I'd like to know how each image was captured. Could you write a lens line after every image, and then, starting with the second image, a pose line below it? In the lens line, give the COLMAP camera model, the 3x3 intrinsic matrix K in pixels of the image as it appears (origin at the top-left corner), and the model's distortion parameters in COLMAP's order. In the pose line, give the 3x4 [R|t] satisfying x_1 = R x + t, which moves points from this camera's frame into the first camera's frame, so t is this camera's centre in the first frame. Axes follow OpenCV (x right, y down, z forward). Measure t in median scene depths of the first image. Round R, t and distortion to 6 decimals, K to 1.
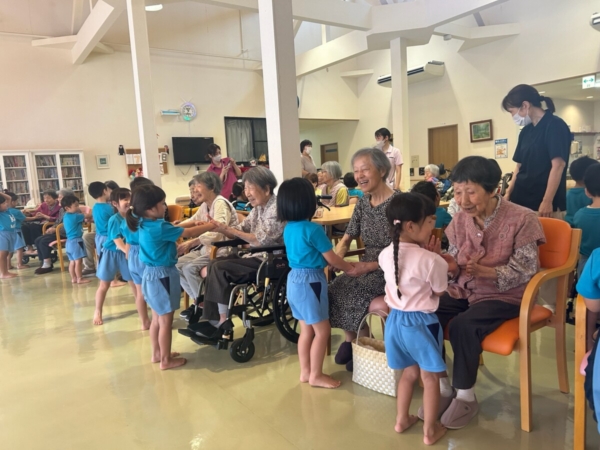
lens RADIAL K [[443.4, 0, 300.0], [0, 443.4, 225.0], [0, 0, 1]] dist [0.042857, -0.056668]
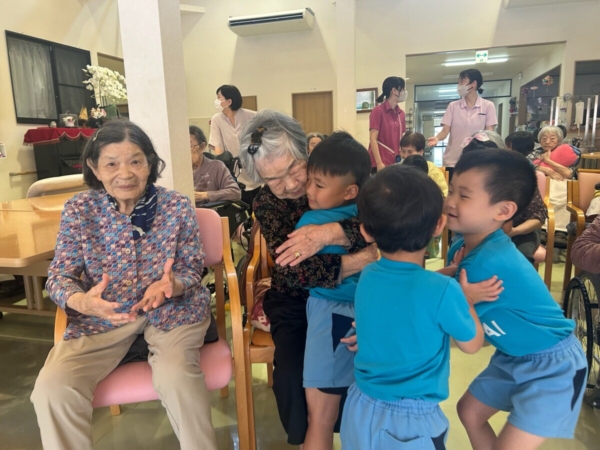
lens RADIAL K [[443.4, 0, 300.0], [0, 443.4, 225.0], [0, 0, 1]] dist [0.042857, -0.056668]
pose [[0.772435, -0.085911, 0.629256, -0.327364], [0.062147, 0.996278, 0.059732, -0.030504], [-0.632046, -0.007033, 0.774899, 0.481123]]
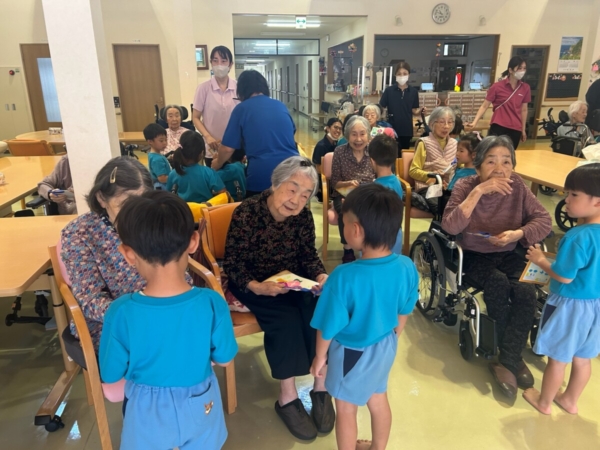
lens RADIAL K [[443.4, 0, 300.0], [0, 443.4, 225.0], [0, 0, 1]] dist [0.042857, -0.056668]
pose [[0.449515, -0.224274, 0.864660, -0.407779], [0.081103, 0.974218, 0.210527, -0.068783], [-0.889584, -0.024508, 0.456115, 0.493124]]
